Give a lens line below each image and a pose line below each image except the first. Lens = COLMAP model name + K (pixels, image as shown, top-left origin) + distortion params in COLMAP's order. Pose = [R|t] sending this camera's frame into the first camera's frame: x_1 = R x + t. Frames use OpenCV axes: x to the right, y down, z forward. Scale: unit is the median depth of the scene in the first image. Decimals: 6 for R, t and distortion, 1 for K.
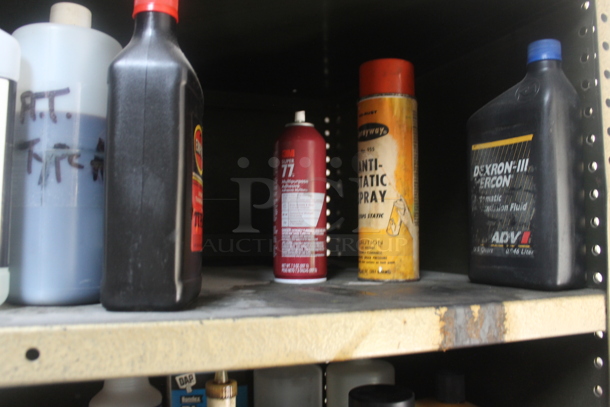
lens RADIAL K [[506.4, 0, 305.0], [0, 506.4, 203.5], [0, 0, 1]] dist [-0.186878, 0.120923]
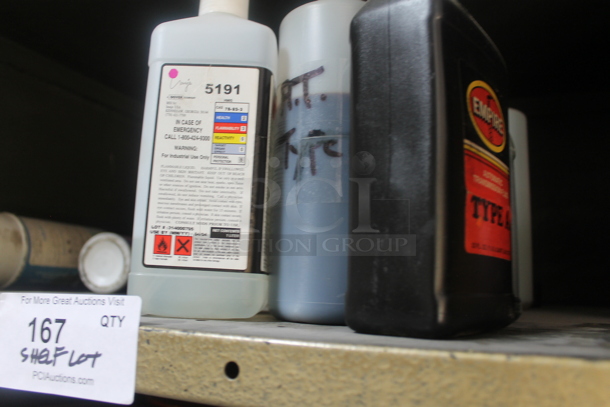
lens RADIAL K [[506.4, 0, 305.0], [0, 506.4, 203.5], [0, 0, 1]] dist [-0.186878, 0.120923]
pose [[0.730830, -0.075035, -0.678423, 0.077286], [0.010269, 0.995035, -0.098991, 0.094752], [0.682482, 0.065379, 0.727972, 0.359201]]
